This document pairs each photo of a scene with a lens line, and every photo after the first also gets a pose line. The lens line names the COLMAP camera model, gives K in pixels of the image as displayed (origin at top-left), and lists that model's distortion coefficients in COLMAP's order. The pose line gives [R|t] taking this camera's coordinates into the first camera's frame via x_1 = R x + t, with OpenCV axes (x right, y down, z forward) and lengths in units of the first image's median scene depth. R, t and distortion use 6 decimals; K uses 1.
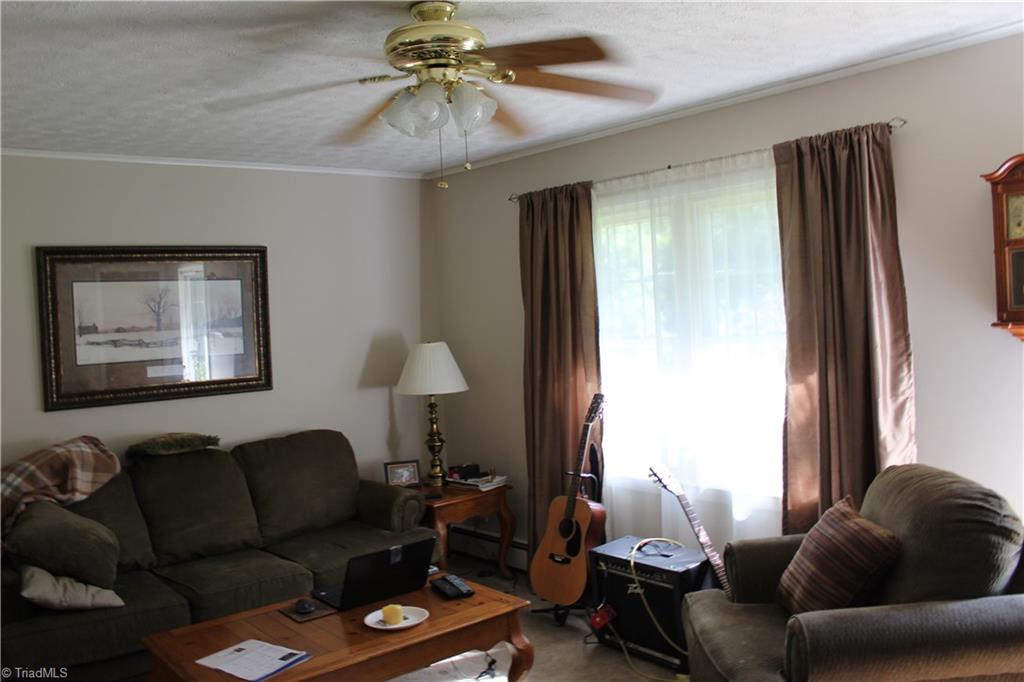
lens RADIAL K [[864.0, 0, 506.3], [0, 864.0, 339.3], [0, 0, 1]] dist [-0.159571, 0.135303]
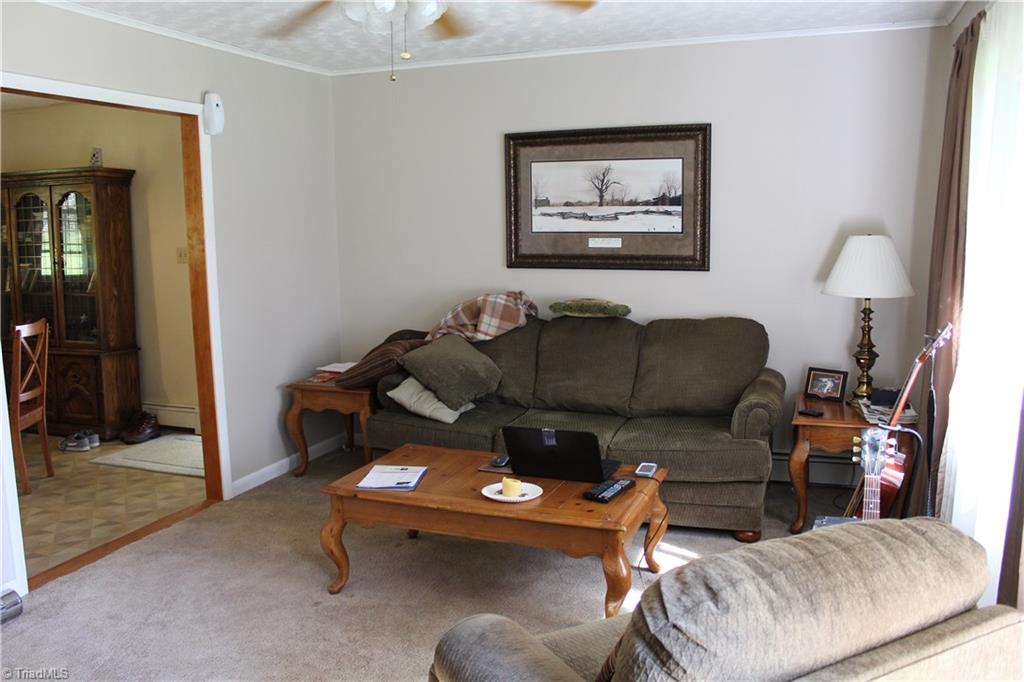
lens RADIAL K [[864.0, 0, 506.5], [0, 864.0, 343.3], [0, 0, 1]] dist [-0.159571, 0.135303]
pose [[0.462734, 0.174652, -0.869122, 0.560573], [-0.036546, 0.983326, 0.178144, -0.030417], [0.885743, -0.050670, 0.461401, 0.378169]]
